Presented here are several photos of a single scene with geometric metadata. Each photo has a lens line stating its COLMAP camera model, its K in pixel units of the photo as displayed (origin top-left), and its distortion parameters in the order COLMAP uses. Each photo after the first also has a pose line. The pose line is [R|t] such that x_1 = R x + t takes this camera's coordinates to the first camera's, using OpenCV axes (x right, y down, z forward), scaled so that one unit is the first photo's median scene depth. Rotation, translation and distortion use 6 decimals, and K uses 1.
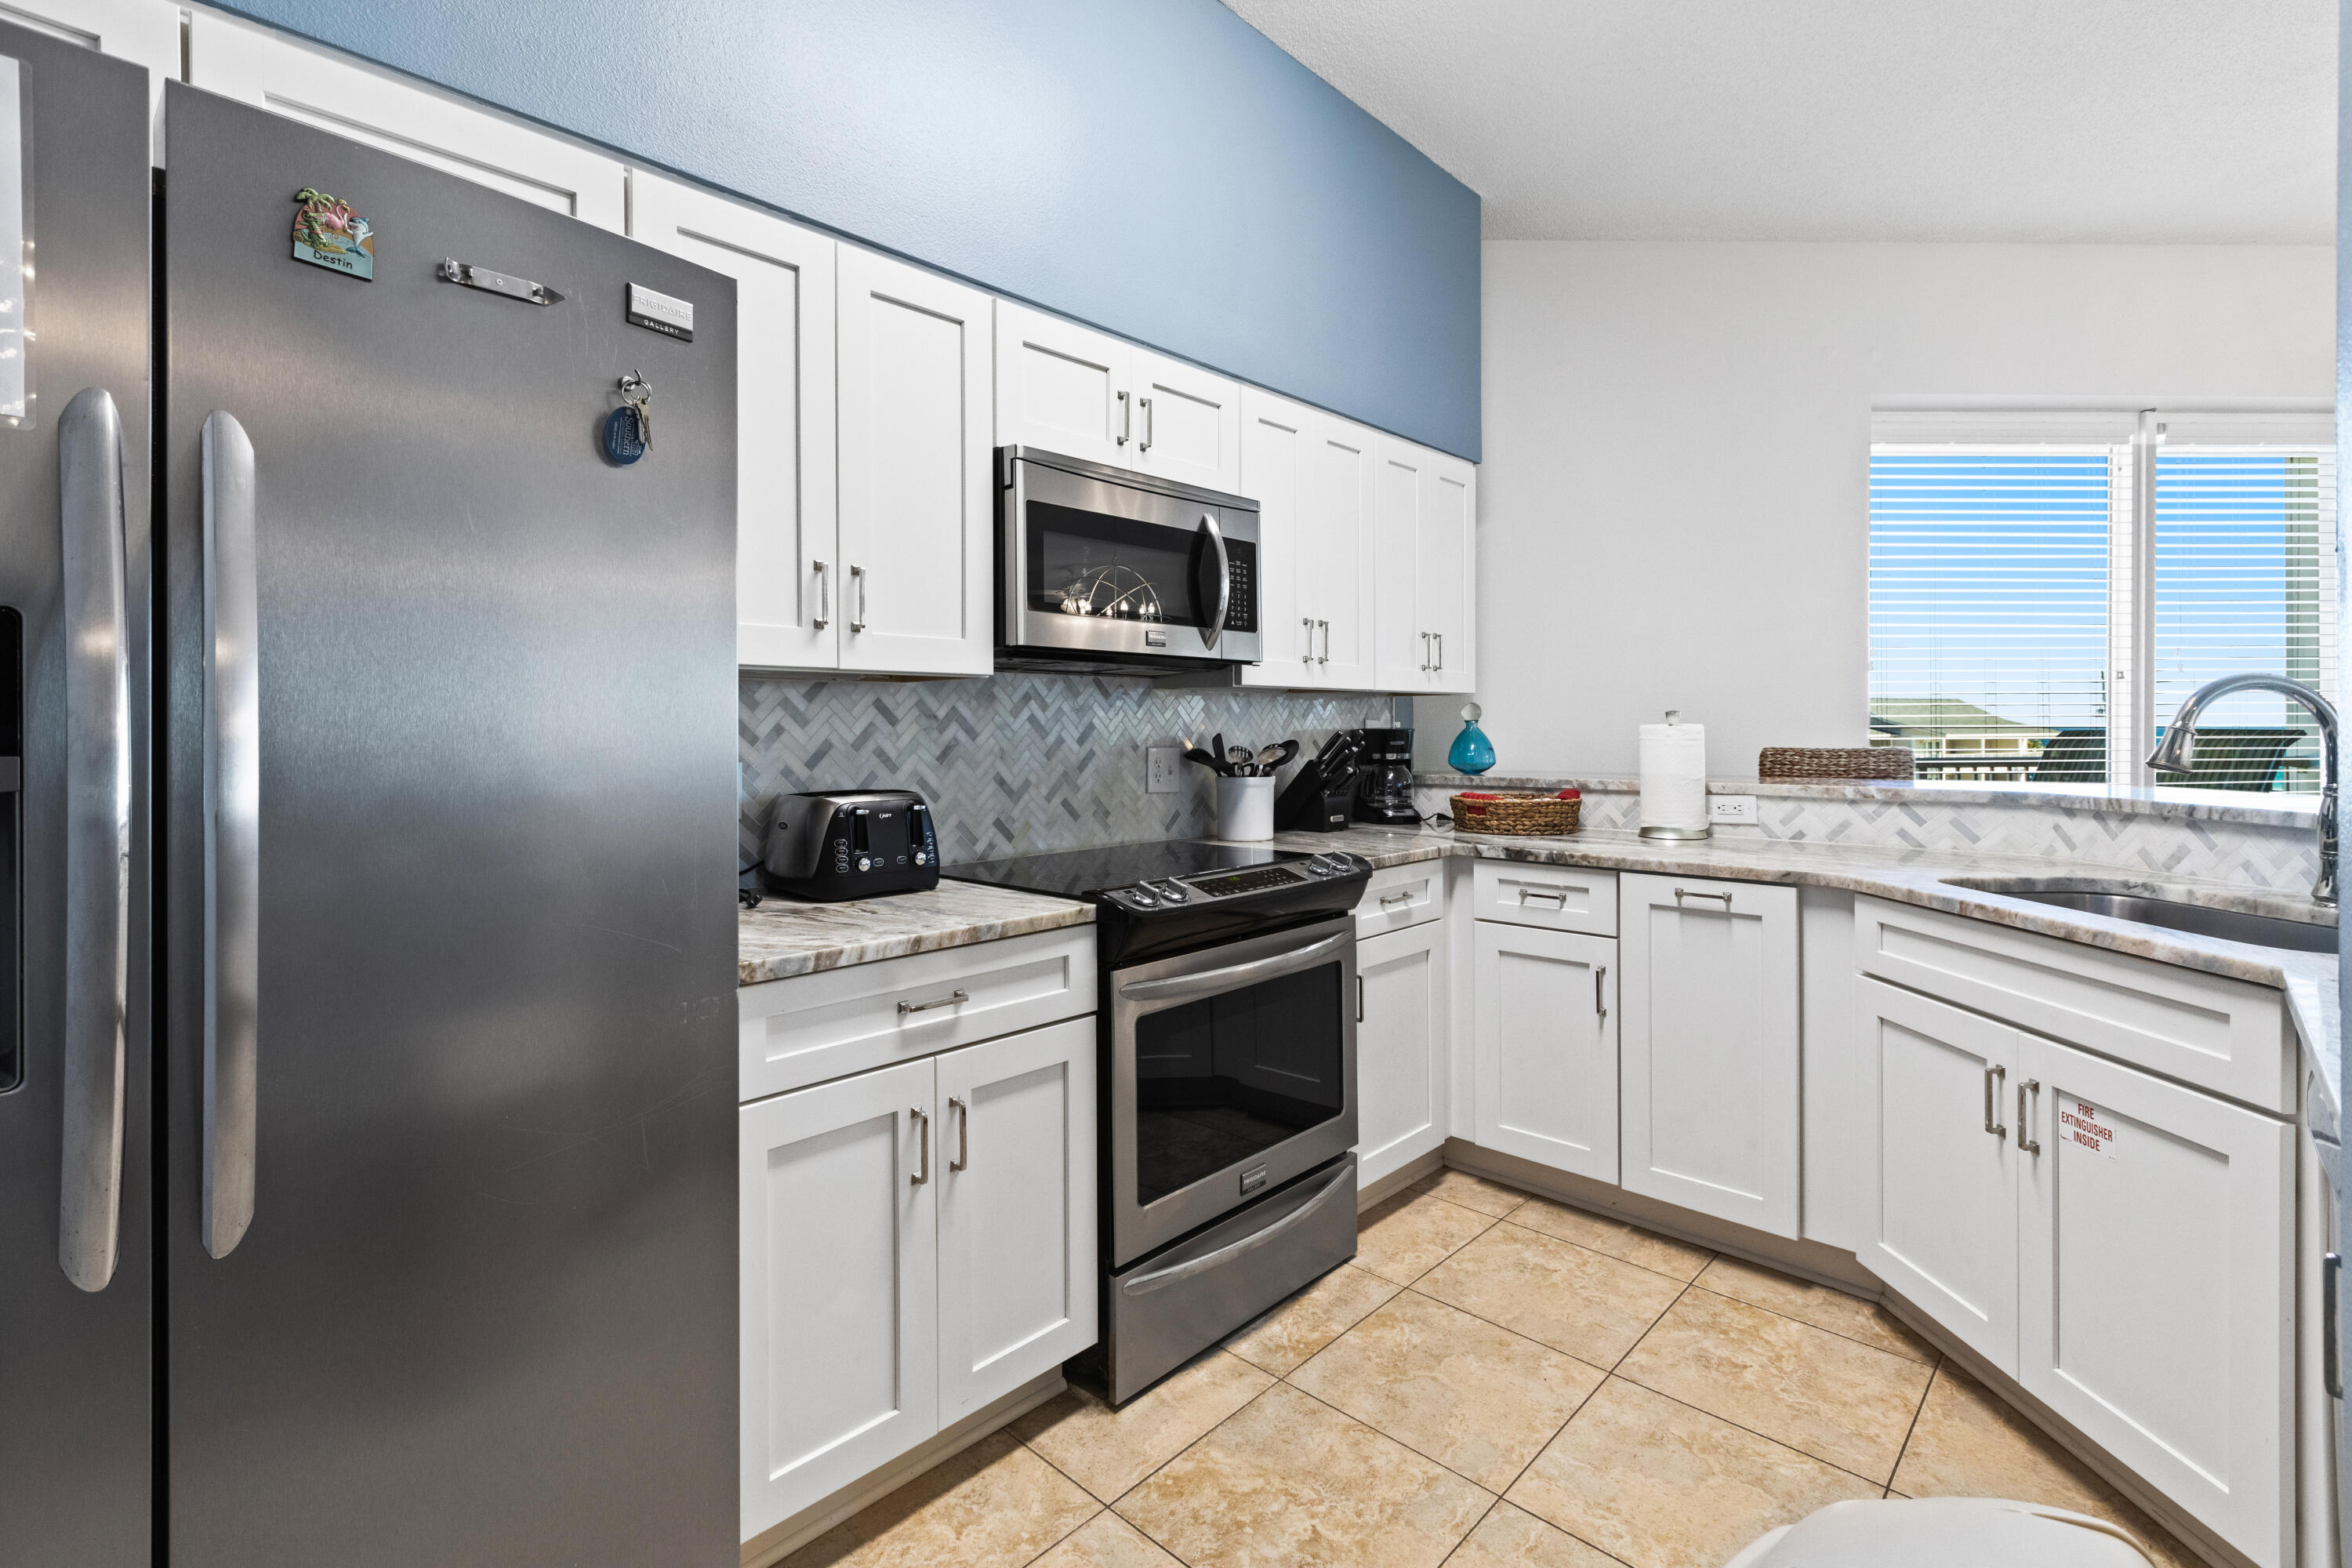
lens RADIAL K [[1055.1, 0, 1161.4], [0, 1055.1, 747.2], [0, 0, 1]] dist [0.004767, 0.000241]
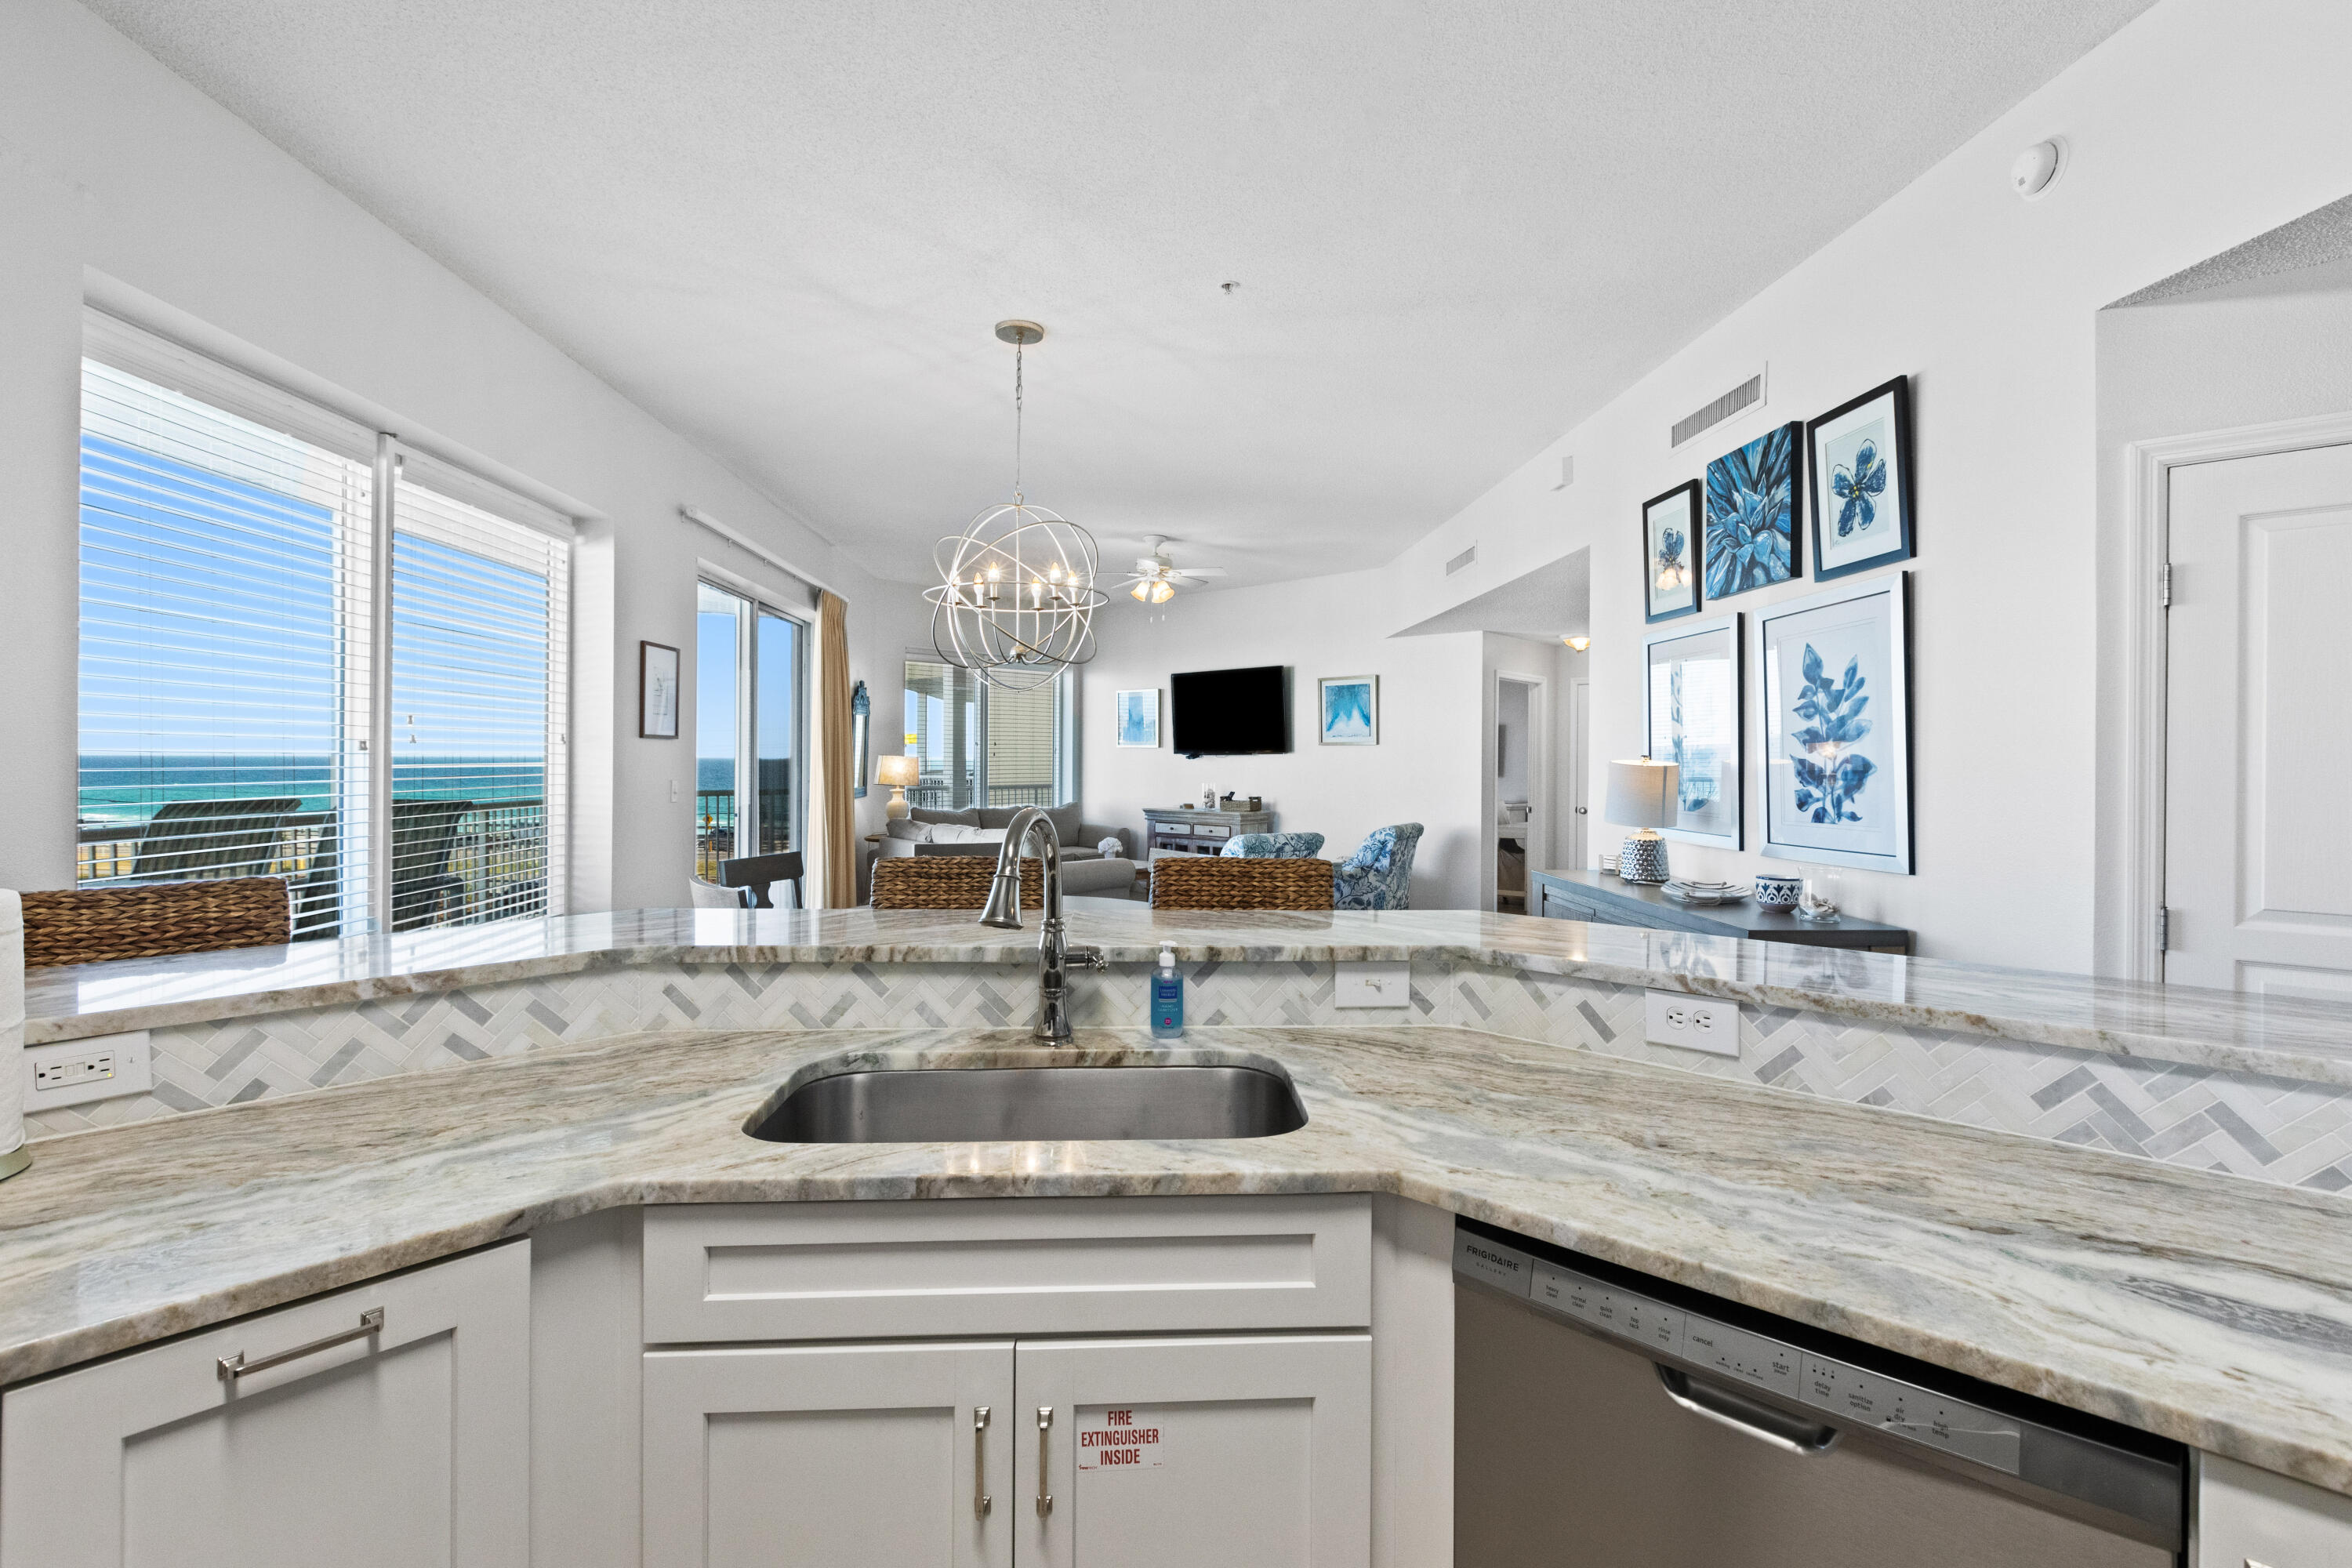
lens RADIAL K [[1063.8, 0, 1185.0], [0, 1063.8, 757.4], [0, 0, 1]] dist [-0.001841, 0.000495]
pose [[-0.046675, 0.001772, 0.998909, 0.092675], [0.014662, 0.999892, -0.001089, -0.088314], [-0.998803, 0.014595, -0.046696, 0.732295]]
